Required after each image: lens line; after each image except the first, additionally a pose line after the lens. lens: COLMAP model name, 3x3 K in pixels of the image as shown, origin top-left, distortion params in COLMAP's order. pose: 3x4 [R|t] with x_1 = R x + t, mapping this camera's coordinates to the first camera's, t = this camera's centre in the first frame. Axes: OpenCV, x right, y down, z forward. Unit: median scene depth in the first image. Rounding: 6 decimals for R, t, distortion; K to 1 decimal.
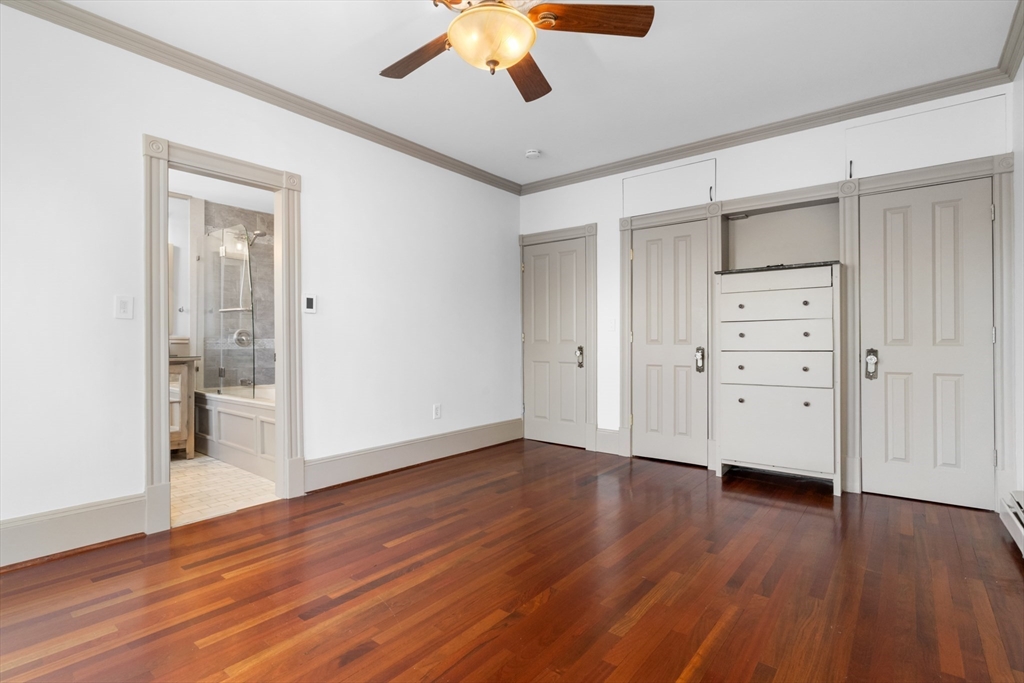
lens RADIAL K [[491.0, 0, 508.0], [0, 491.0, 342.4], [0, 0, 1]] dist [0.005232, -0.001214]
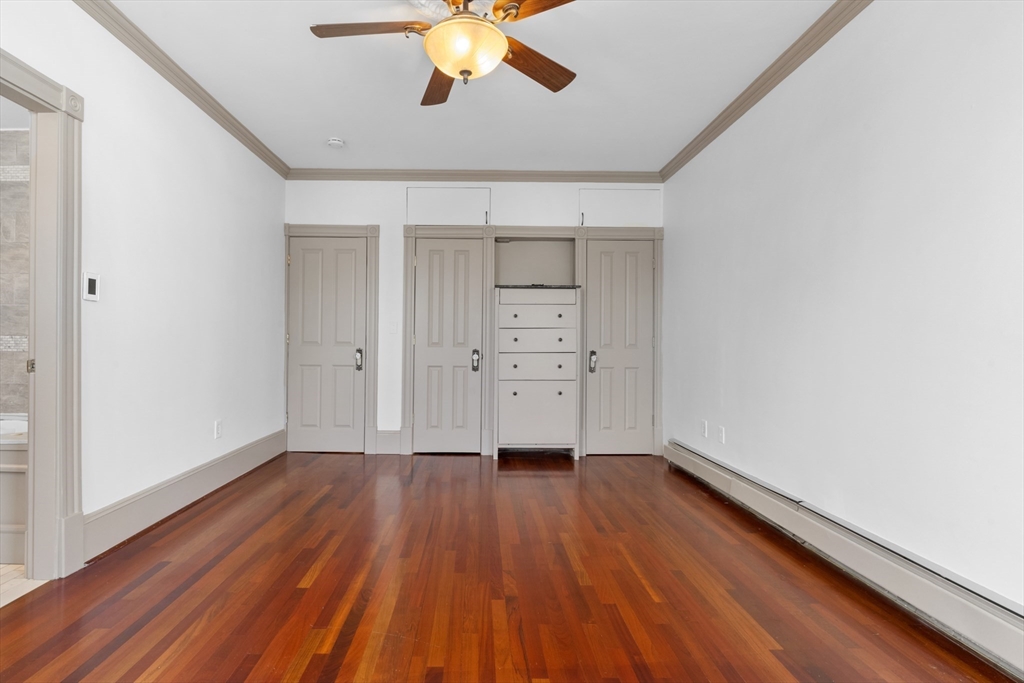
lens RADIAL K [[491.0, 0, 504.6], [0, 491.0, 342.9], [0, 0, 1]] dist [0.005232, -0.001214]
pose [[0.773945, 0.007965, 0.633202, -0.324294], [-0.006640, 0.999968, -0.004463, -0.001160], [-0.633218, -0.000750, 0.773974, 0.082421]]
